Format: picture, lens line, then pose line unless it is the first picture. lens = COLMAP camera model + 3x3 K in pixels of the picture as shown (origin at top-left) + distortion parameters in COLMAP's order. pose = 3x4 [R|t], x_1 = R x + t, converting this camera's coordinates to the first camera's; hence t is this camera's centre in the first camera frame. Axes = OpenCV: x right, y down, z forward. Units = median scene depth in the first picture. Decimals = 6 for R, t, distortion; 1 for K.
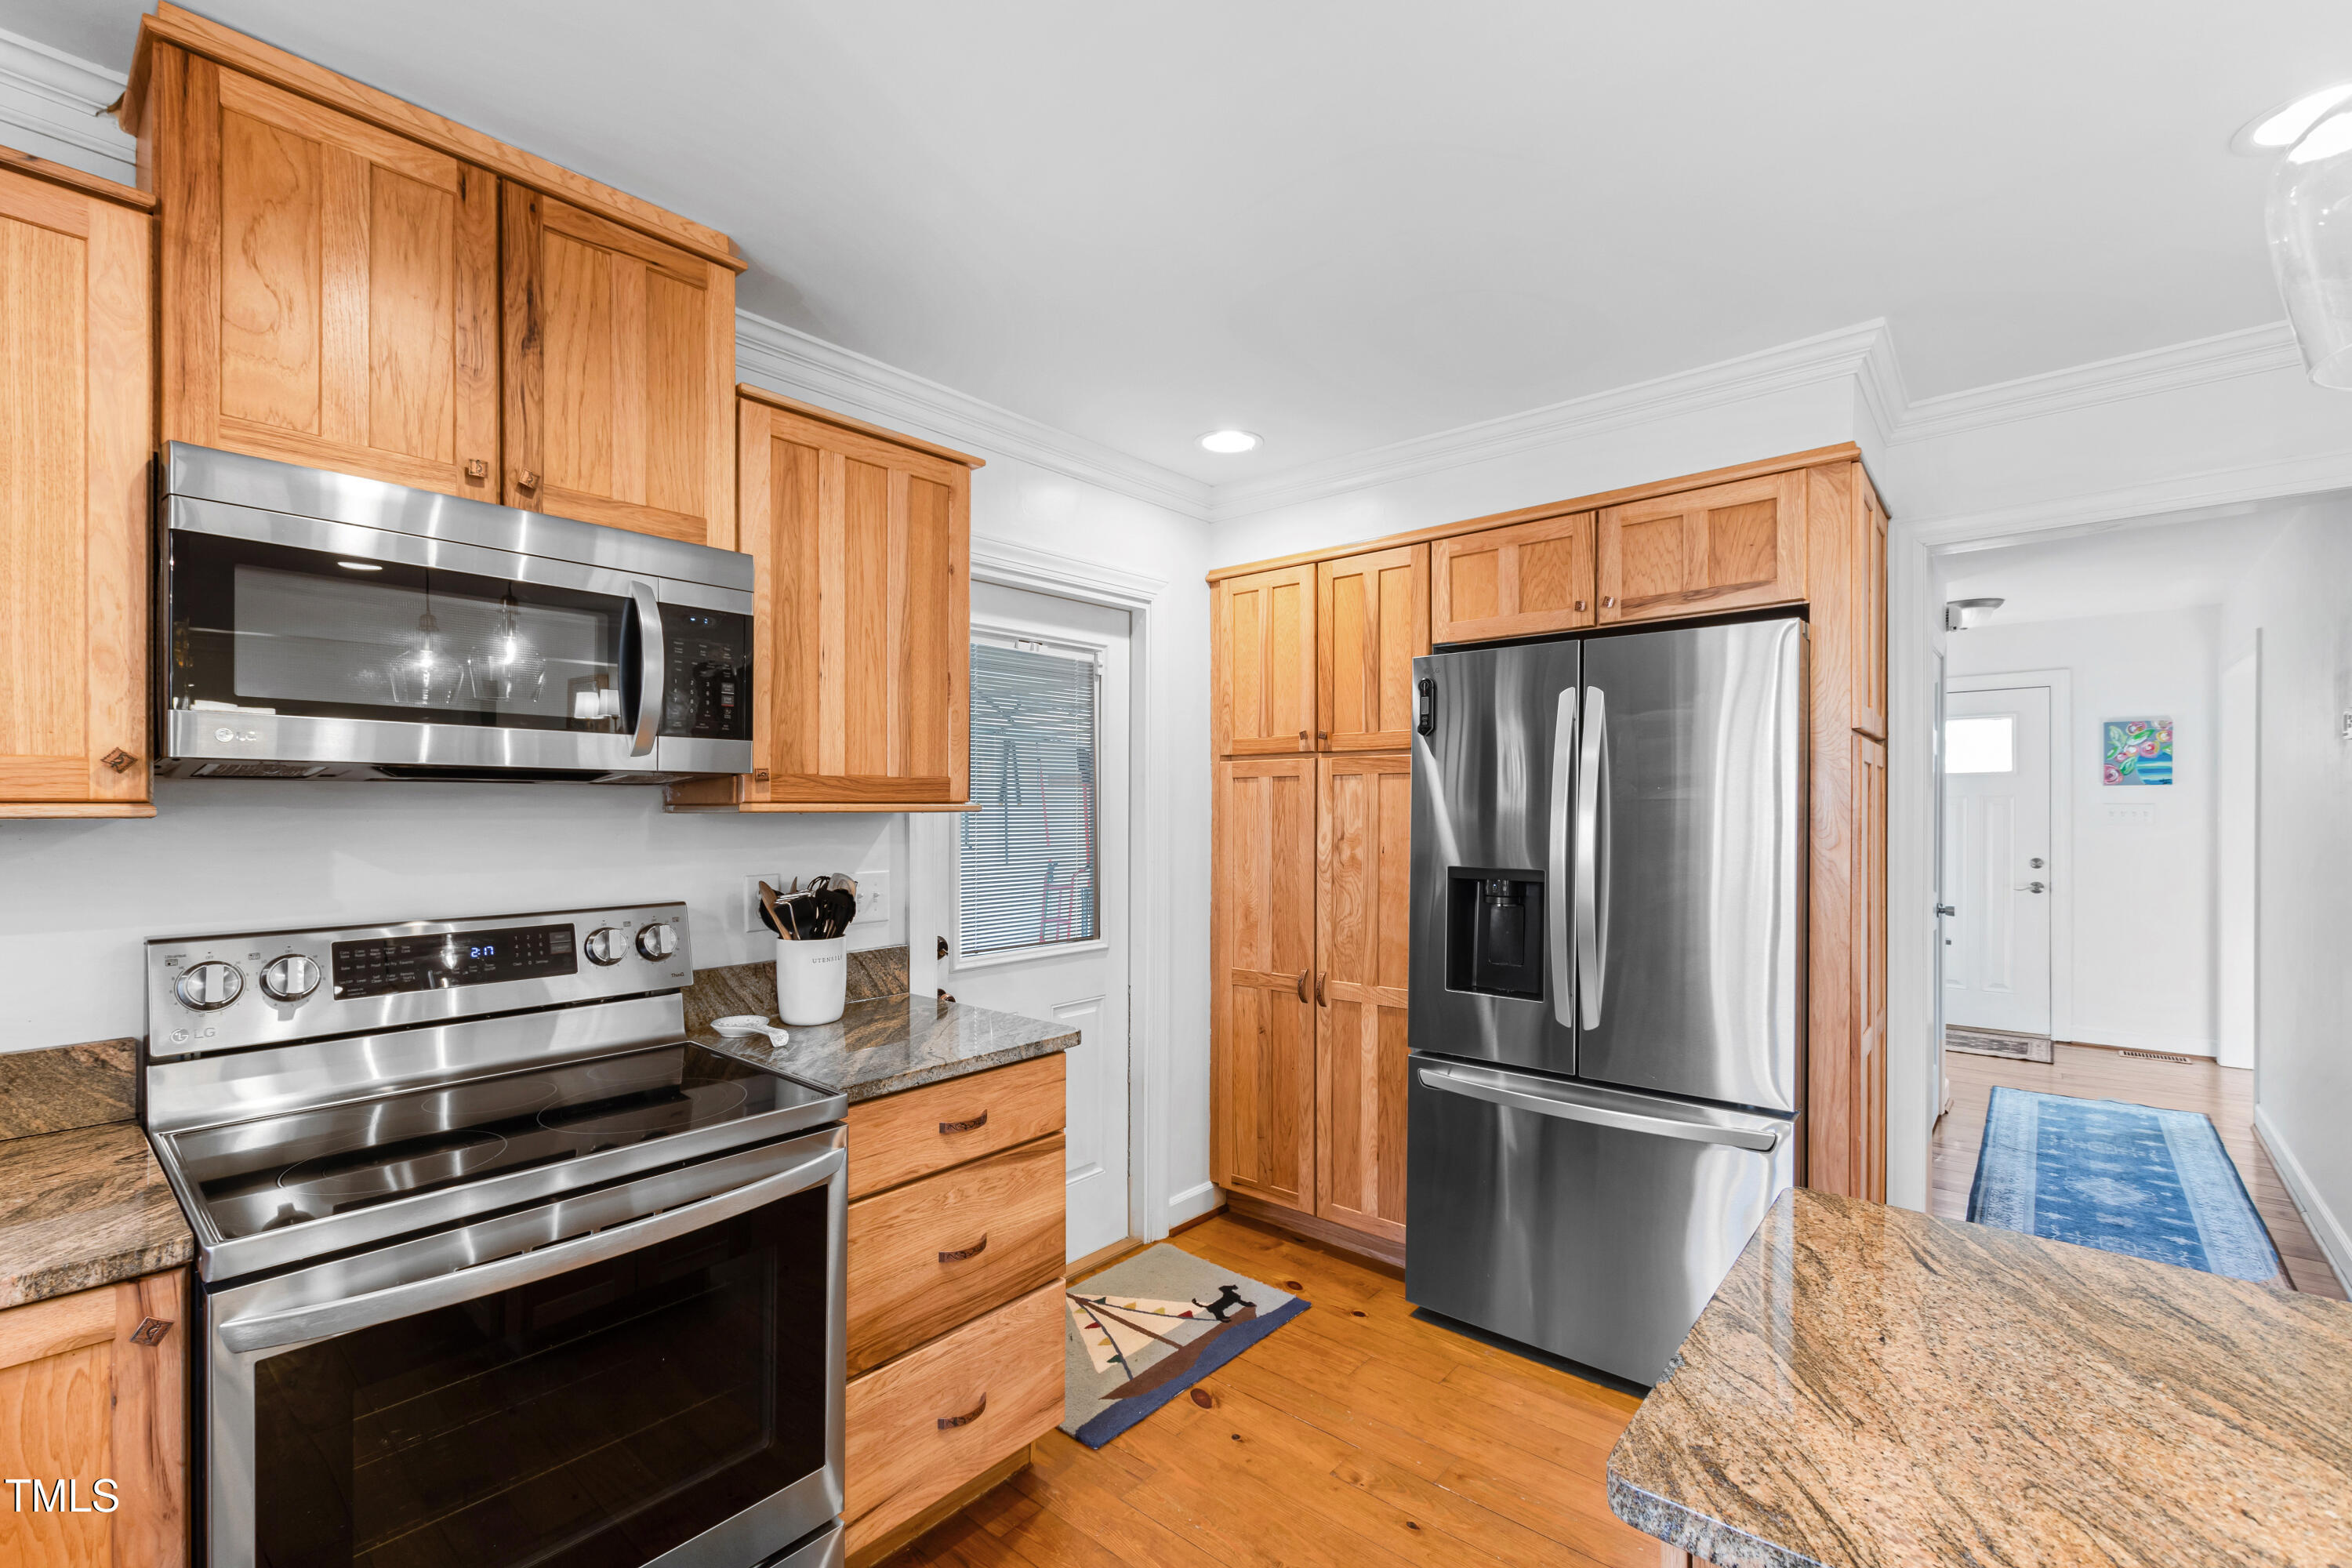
lens RADIAL K [[1017.1, 0, 1169.1], [0, 1017.1, 805.3], [0, 0, 1]] dist [0.008986, -0.002196]
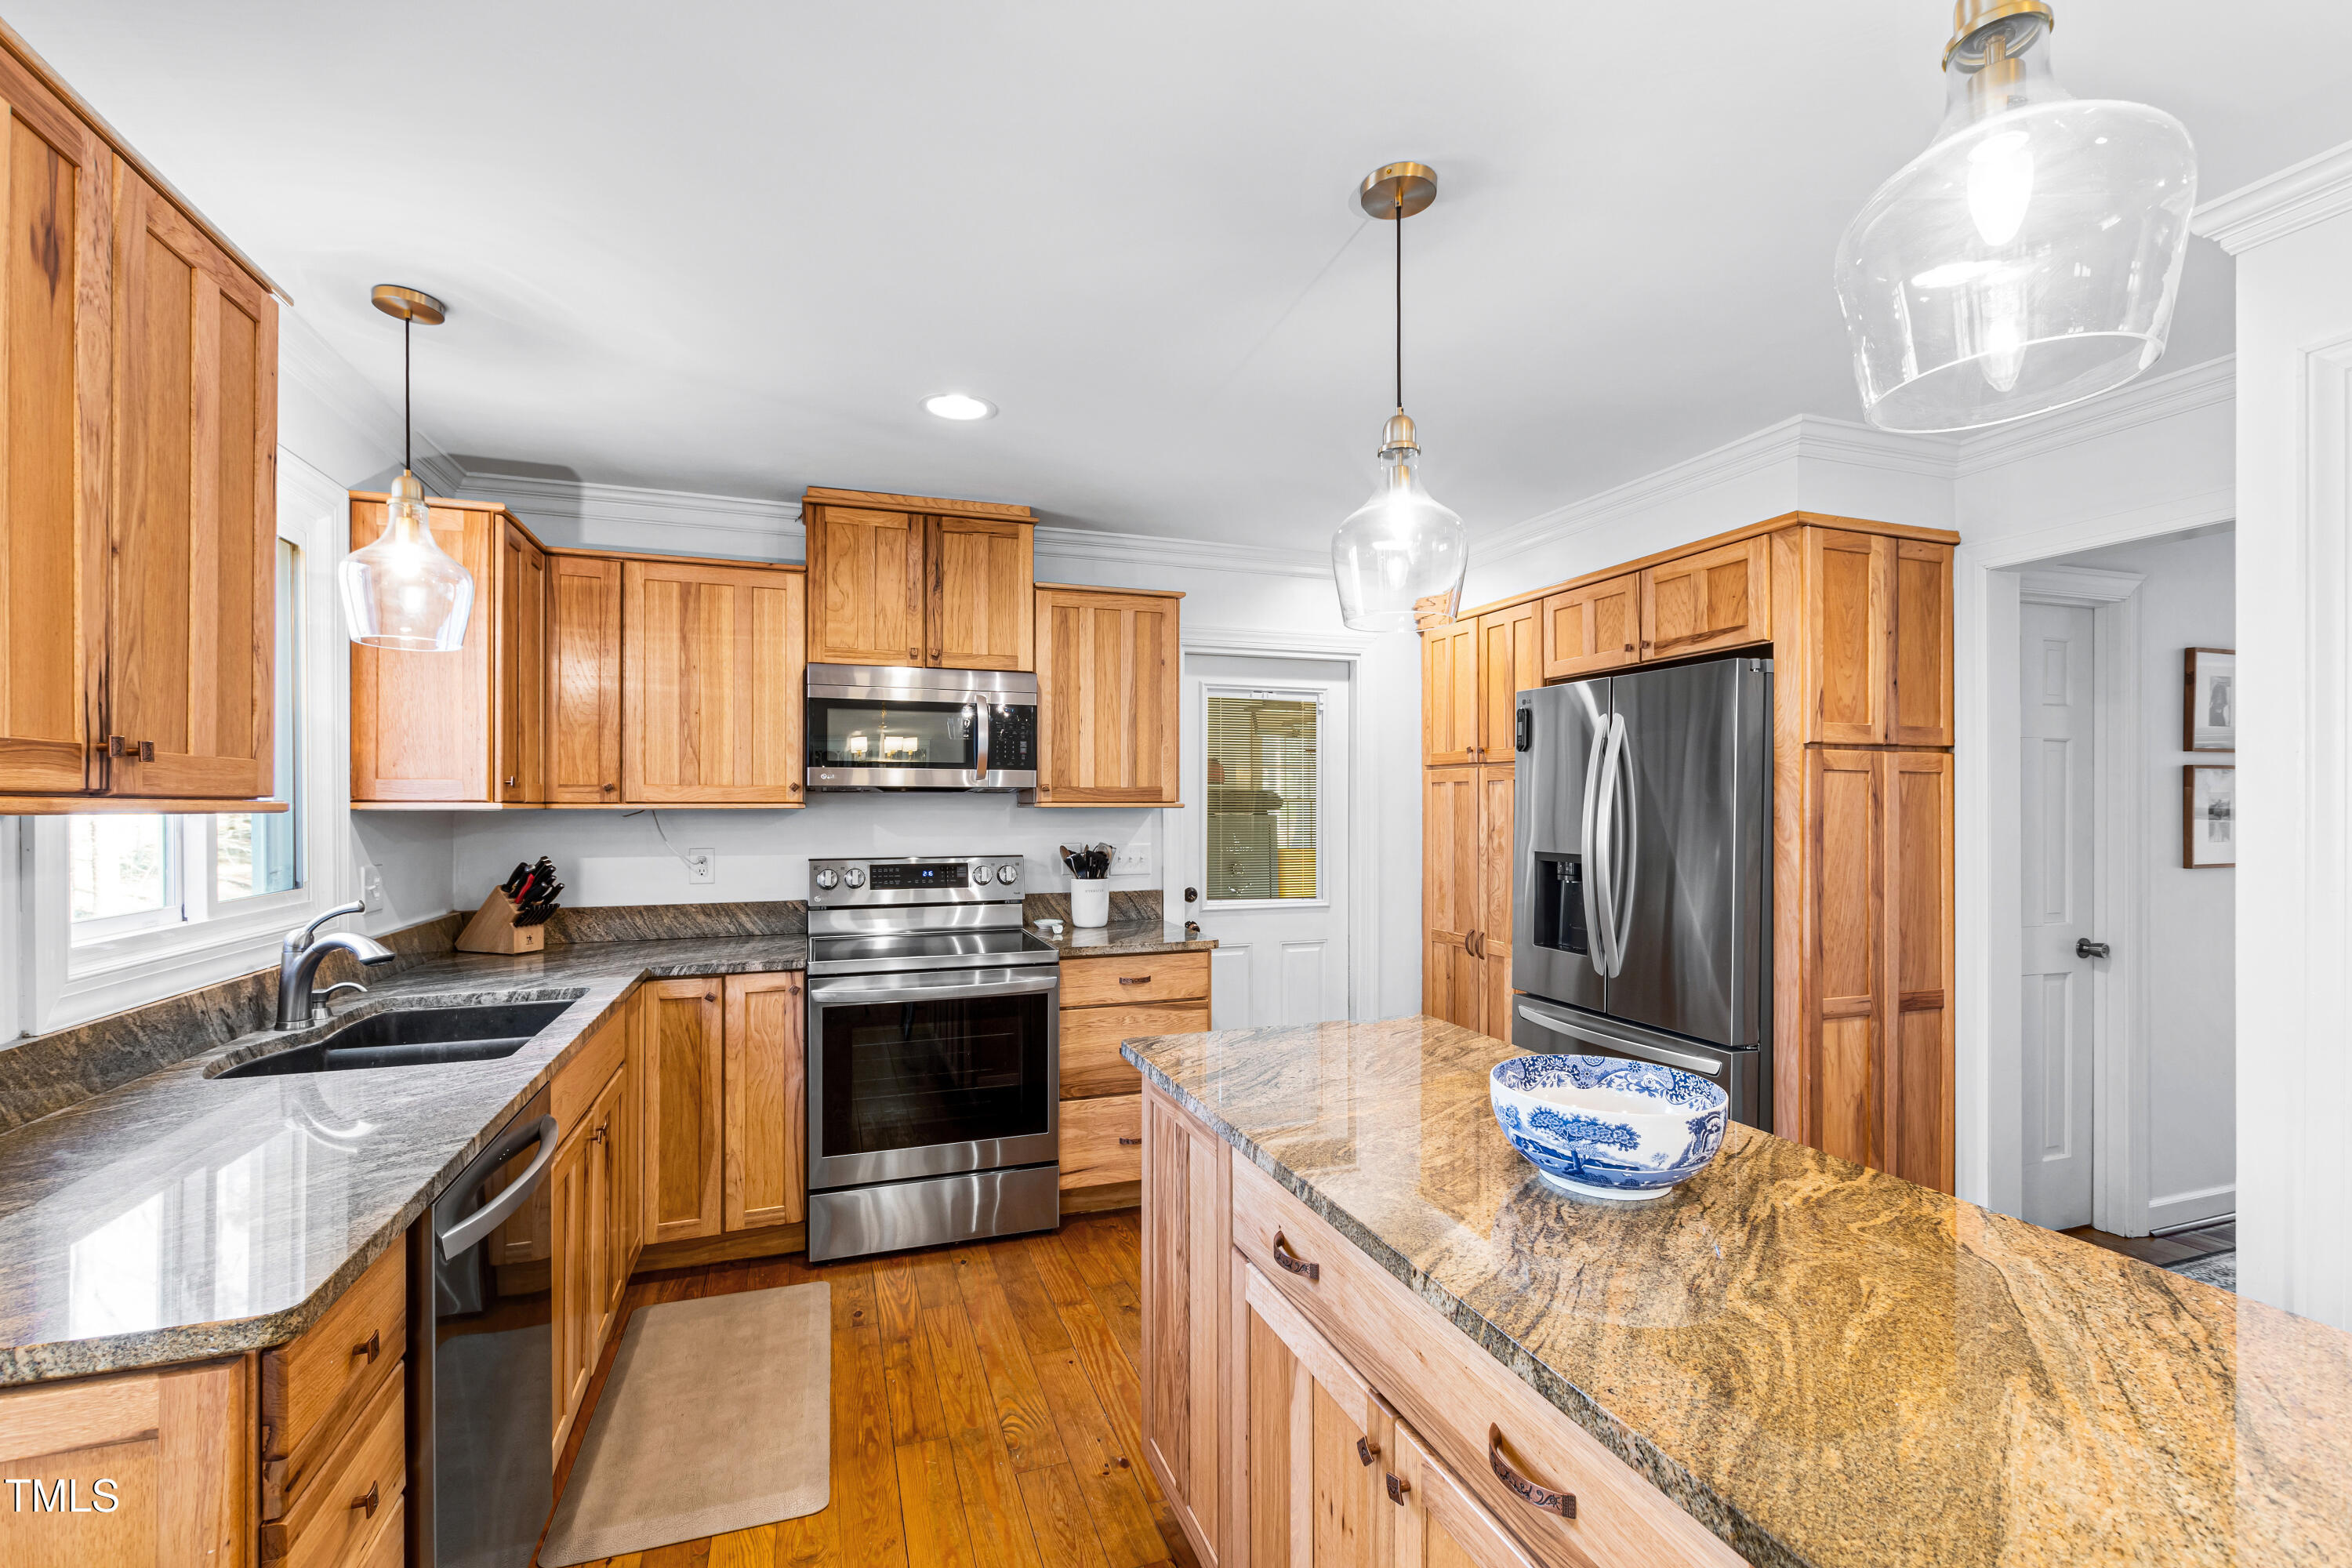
lens RADIAL K [[1017.1, 0, 1169.9], [0, 1017.1, 803.3], [0, 0, 1]] dist [0.008986, -0.002196]
pose [[0.870046, 0.002369, -0.492965, 0.667281], [-0.001211, 0.999996, 0.002668, -0.005558], [0.492969, -0.001724, 0.870045, -0.482635]]
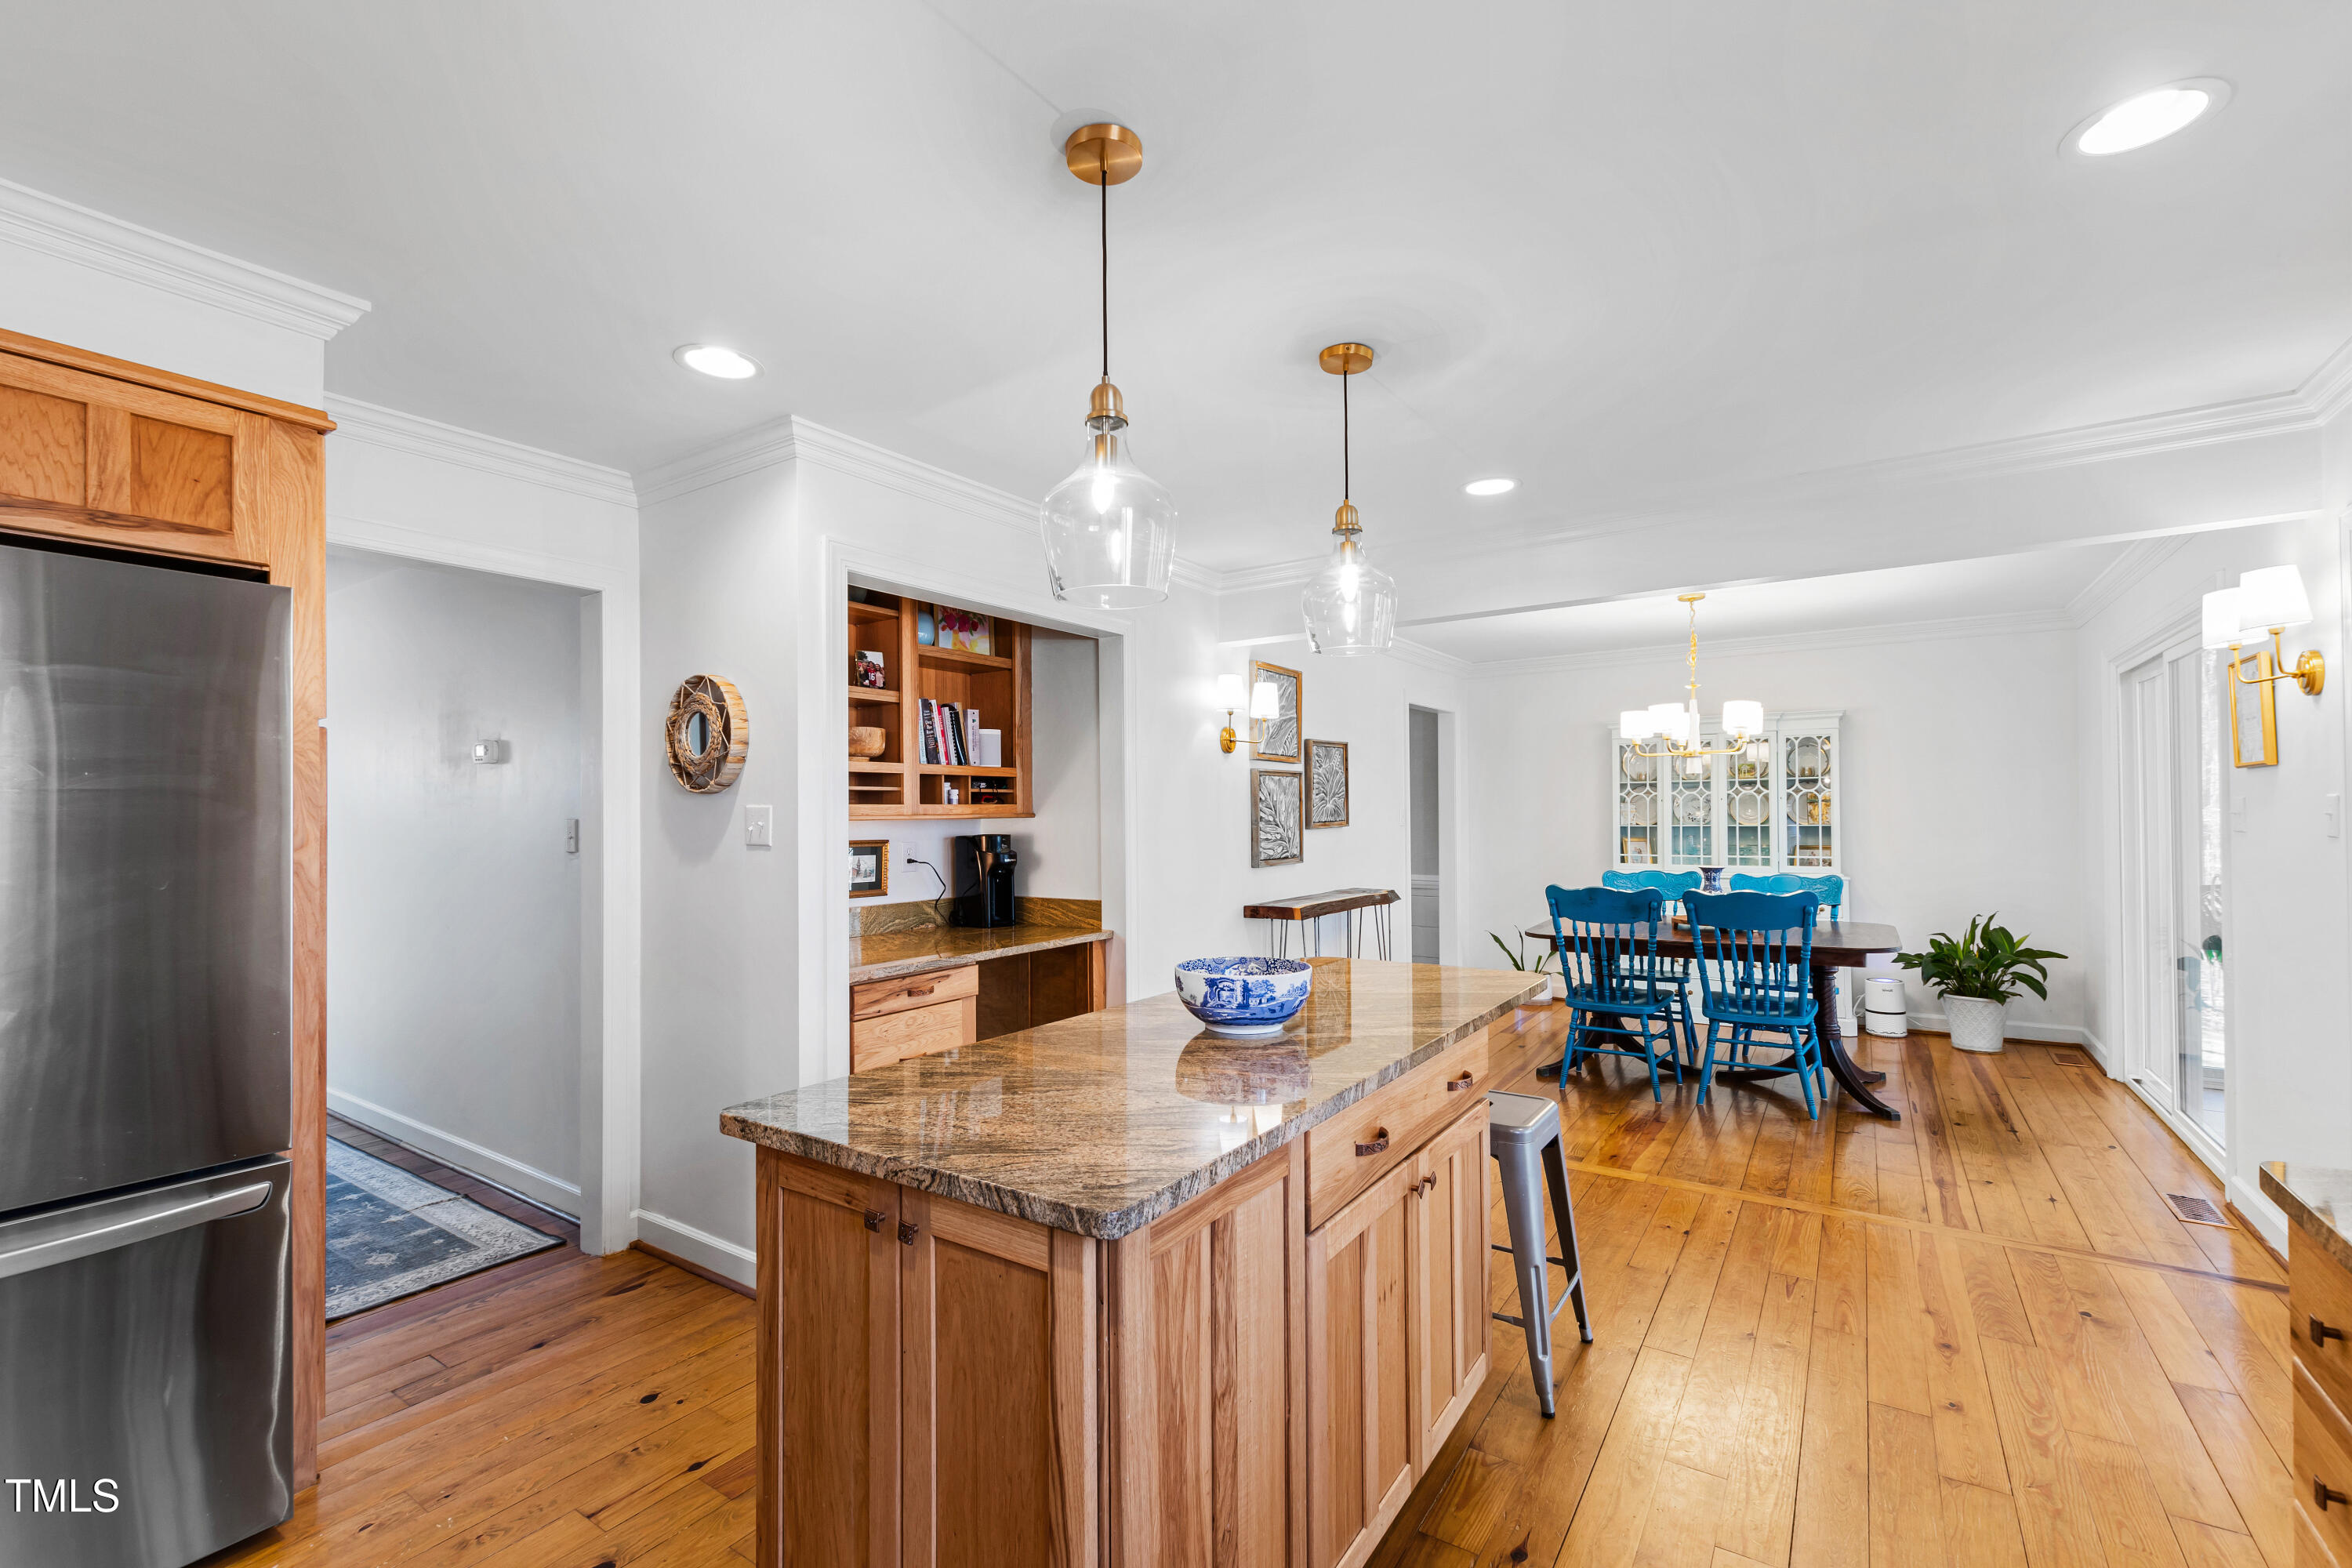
lens RADIAL K [[1017.1, 0, 1161.9], [0, 1017.1, 804.6], [0, 0, 1]] dist [0.008986, -0.002196]
pose [[-0.117422, 0.016487, 0.992945, -0.373477], [0.005191, 0.999859, -0.015988, 0.024102], [-0.993068, 0.003277, -0.117491, 0.376892]]
